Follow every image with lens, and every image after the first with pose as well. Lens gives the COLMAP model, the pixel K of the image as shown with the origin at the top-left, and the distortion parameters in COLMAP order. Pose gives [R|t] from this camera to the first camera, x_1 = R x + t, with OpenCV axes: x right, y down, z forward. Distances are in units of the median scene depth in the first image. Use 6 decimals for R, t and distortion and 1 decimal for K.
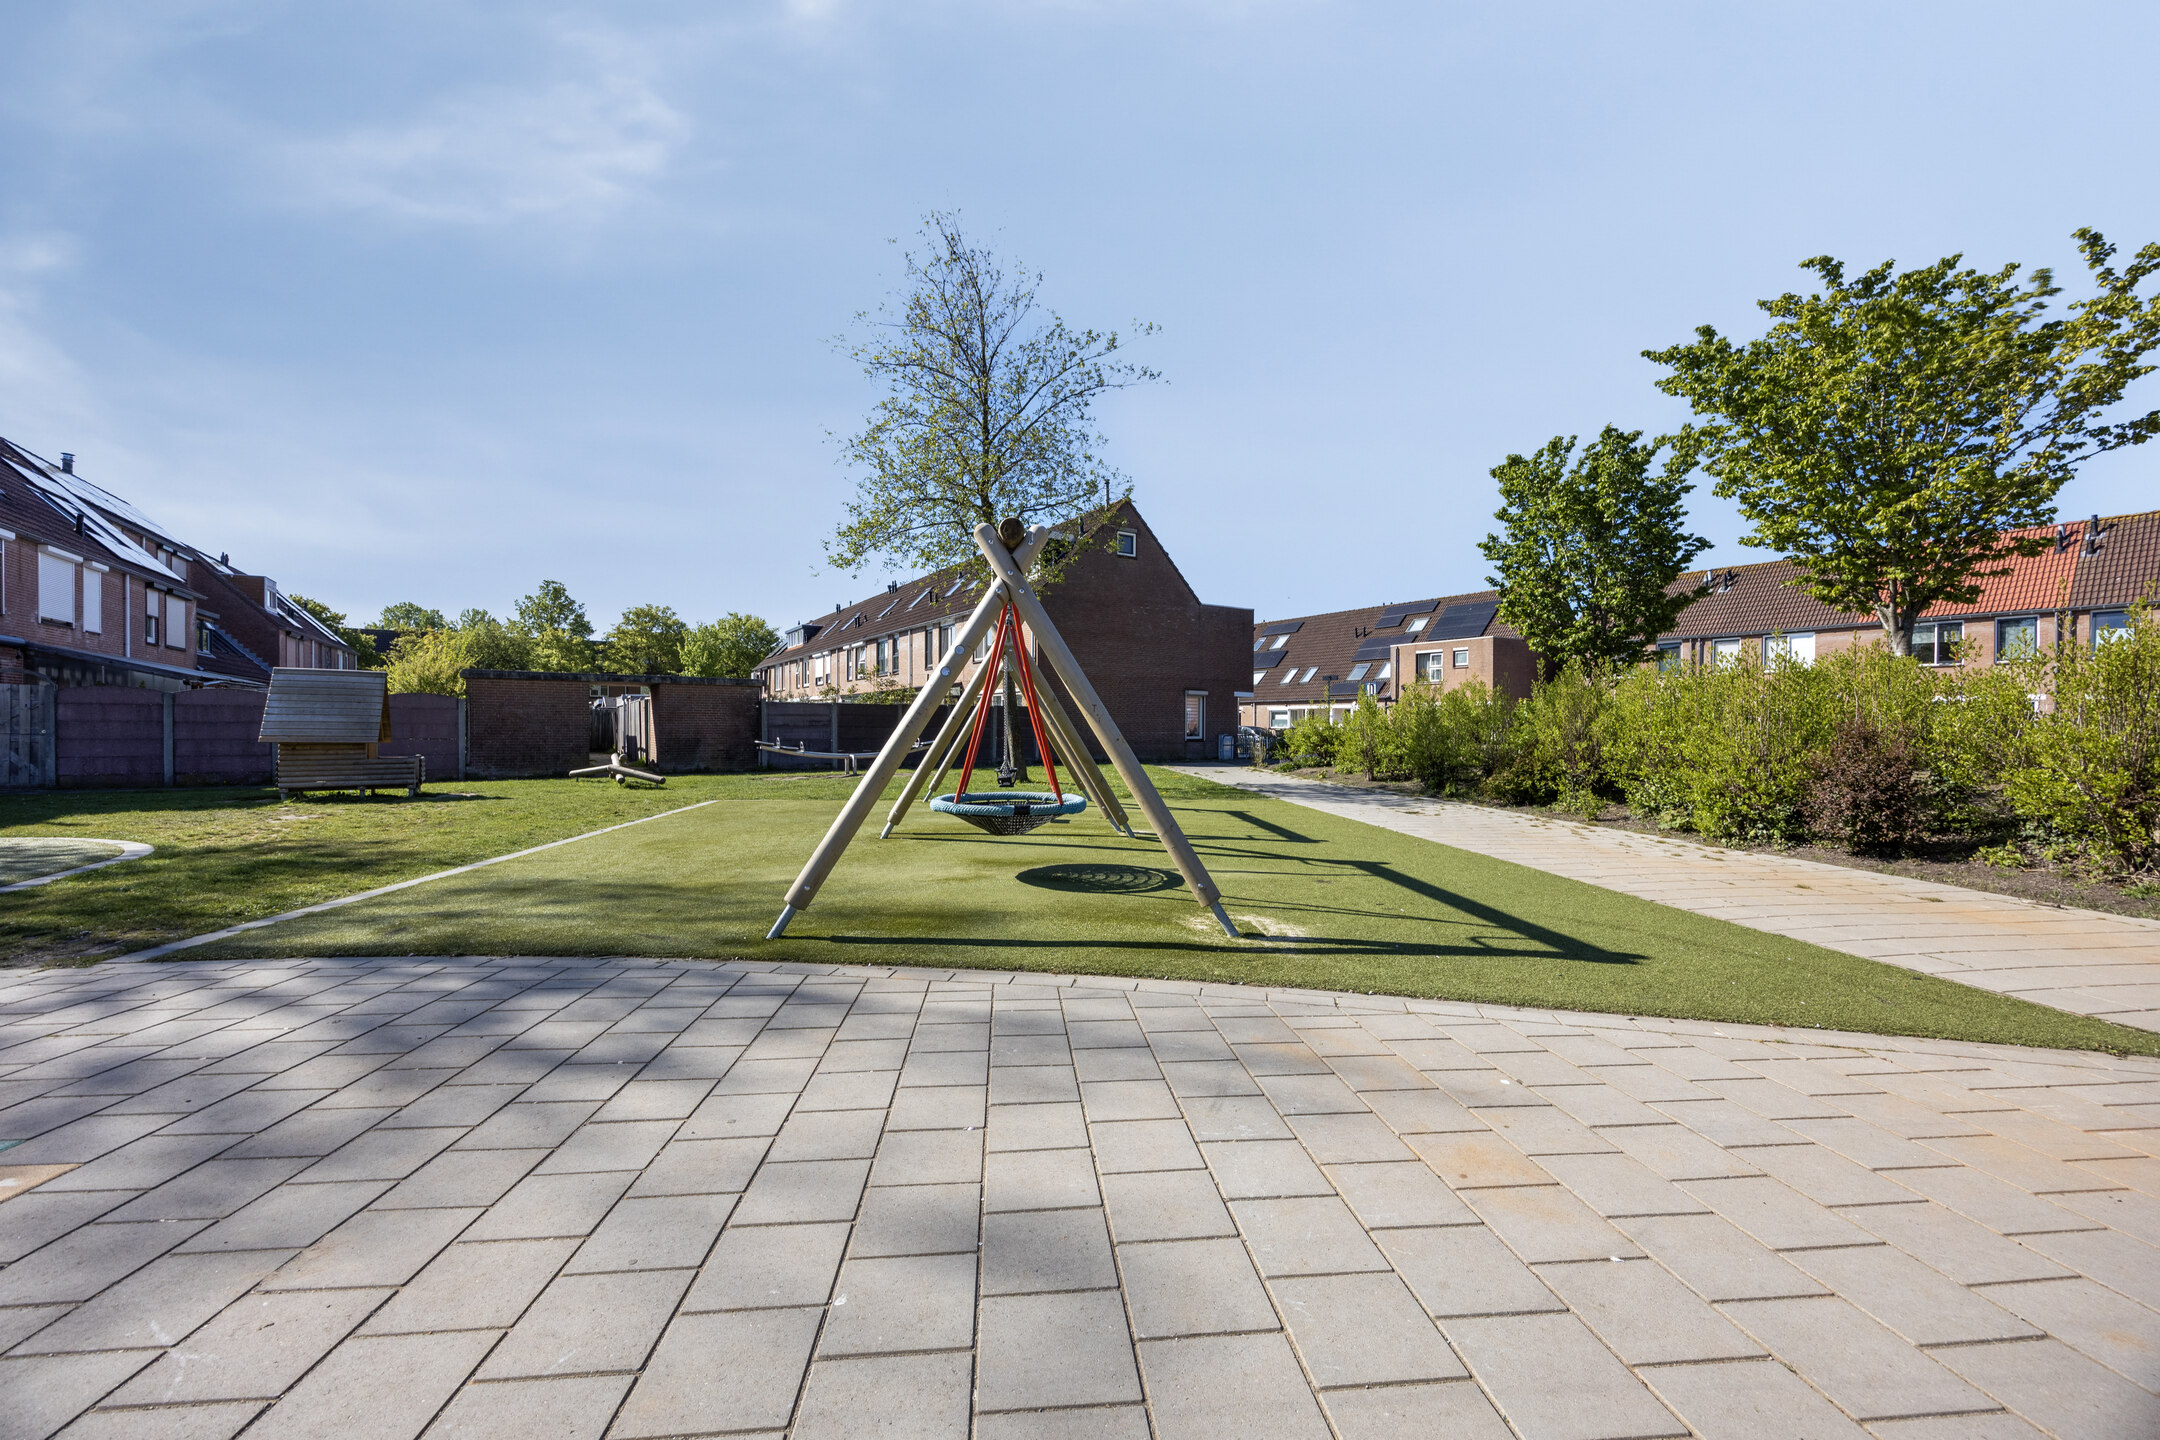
lens RADIAL K [[823.9, 0, 1087.5], [0, 823.9, 712.7], [0, 0, 1]] dist [-0.009219, 0.000731]
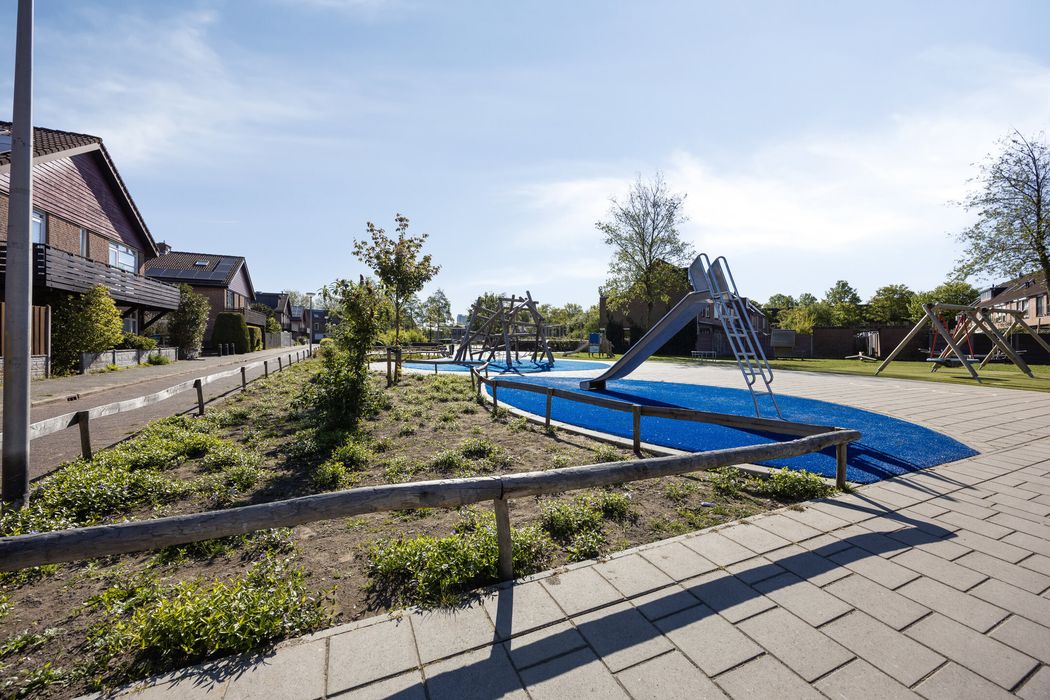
lens RADIAL K [[400.5, 0, 526.3], [0, 400.5, 340.5], [0, 0, 1]] dist [-0.009219, 0.000731]
pose [[0.316158, -0.002239, -0.948704, 0.126150], [0.008583, 0.999963, 0.000501, -0.001851], [0.948668, -0.008301, 0.316166, -0.188623]]
